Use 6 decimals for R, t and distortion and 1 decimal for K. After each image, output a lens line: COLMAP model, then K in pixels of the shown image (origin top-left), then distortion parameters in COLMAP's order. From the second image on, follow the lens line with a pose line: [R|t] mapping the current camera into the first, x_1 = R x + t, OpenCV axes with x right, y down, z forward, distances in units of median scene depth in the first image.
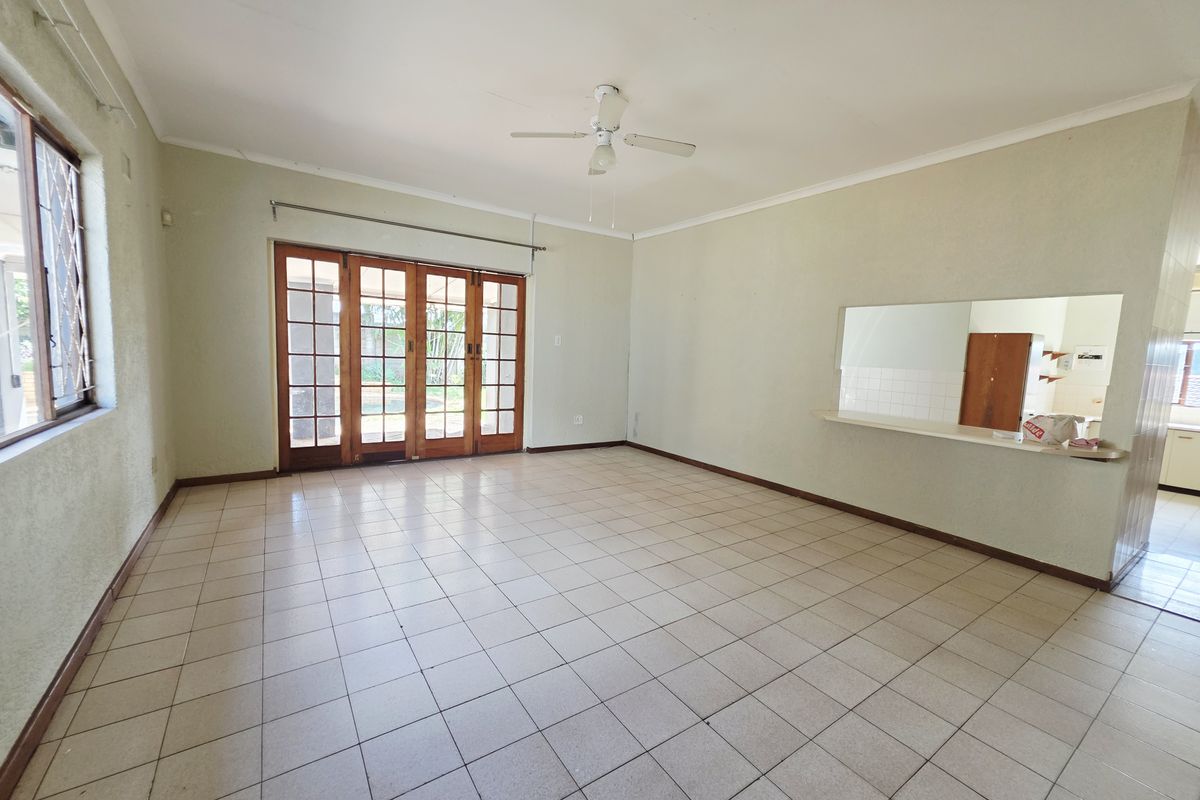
lens RADIAL K [[482.4, 0, 601.6], [0, 482.4, 400.7], [0, 0, 1]] dist [-0.000180, 0.000152]
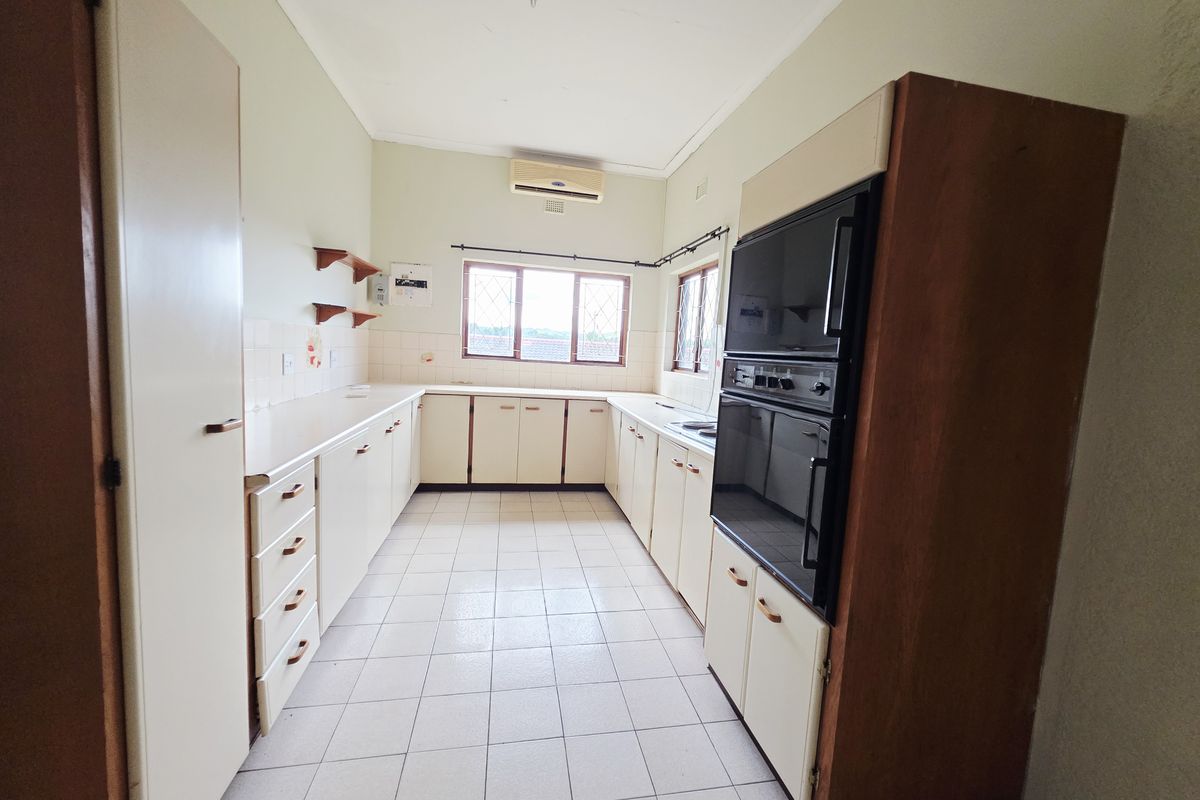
lens RADIAL K [[482.4, 0, 602.3], [0, 482.4, 400.1], [0, 0, 1]] dist [-0.000180, 0.000152]
pose [[0.377135, -0.112458, 0.919305, 0.551175], [0.049104, 0.993632, 0.101406, 0.001852], [-0.924856, 0.006898, 0.380256, 0.569559]]
